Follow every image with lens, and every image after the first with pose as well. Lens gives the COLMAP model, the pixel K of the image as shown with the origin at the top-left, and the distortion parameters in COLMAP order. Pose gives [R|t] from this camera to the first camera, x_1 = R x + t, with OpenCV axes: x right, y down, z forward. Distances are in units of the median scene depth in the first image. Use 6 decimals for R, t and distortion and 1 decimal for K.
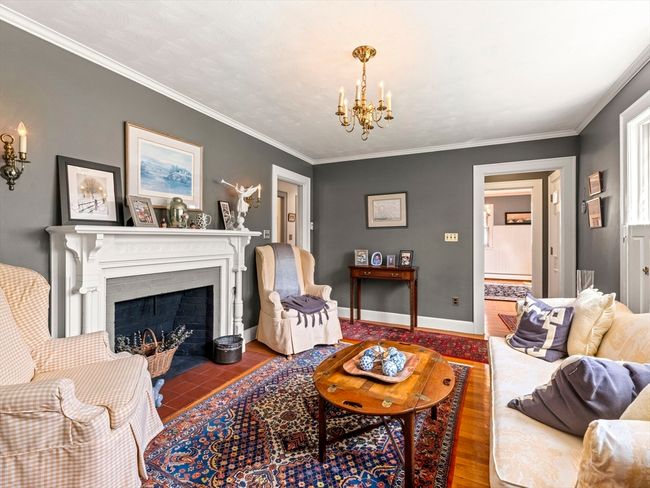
lens RADIAL K [[304.9, 0, 322.1], [0, 304.9, 239.0], [0, 0, 1]] dist [0.000993, -0.000418]
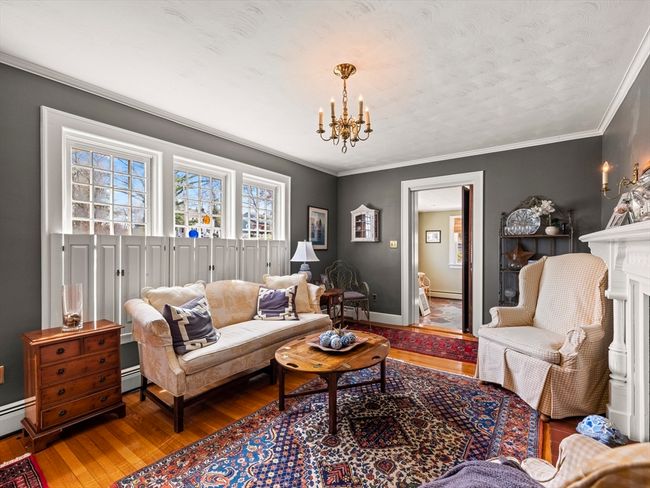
lens RADIAL K [[304.9, 0, 321.9], [0, 304.9, 246.7], [0, 0, 1]] dist [0.000993, -0.000418]
pose [[-0.986912, 0.001029, 0.161259, 0.040379], [0.000969, 0.999999, -0.000450, -0.001732], [-0.161259, -0.000287, -0.986912, 1.857137]]
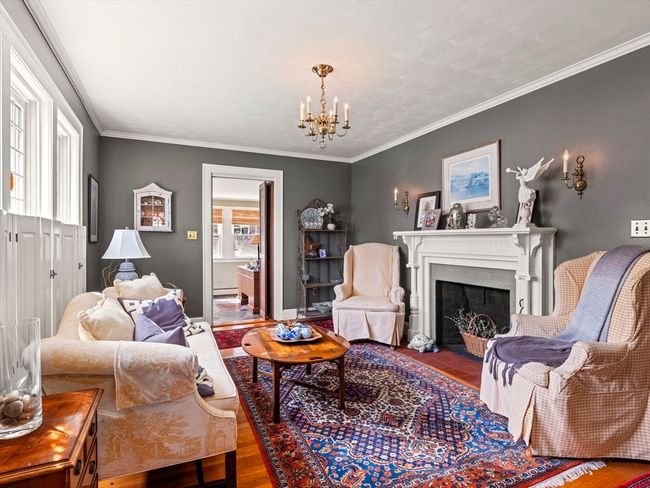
lens RADIAL K [[360.1, 0, 335.6], [0, 360.1, 242.0], [0, 0, 1]] dist [0.004350, -0.000263]
pose [[-0.611189, 0.002205, -0.791482, 1.036901], [-0.000044, 0.999996, 0.002820, 0.012318], [0.791485, 0.001758, -0.611186, 1.657209]]
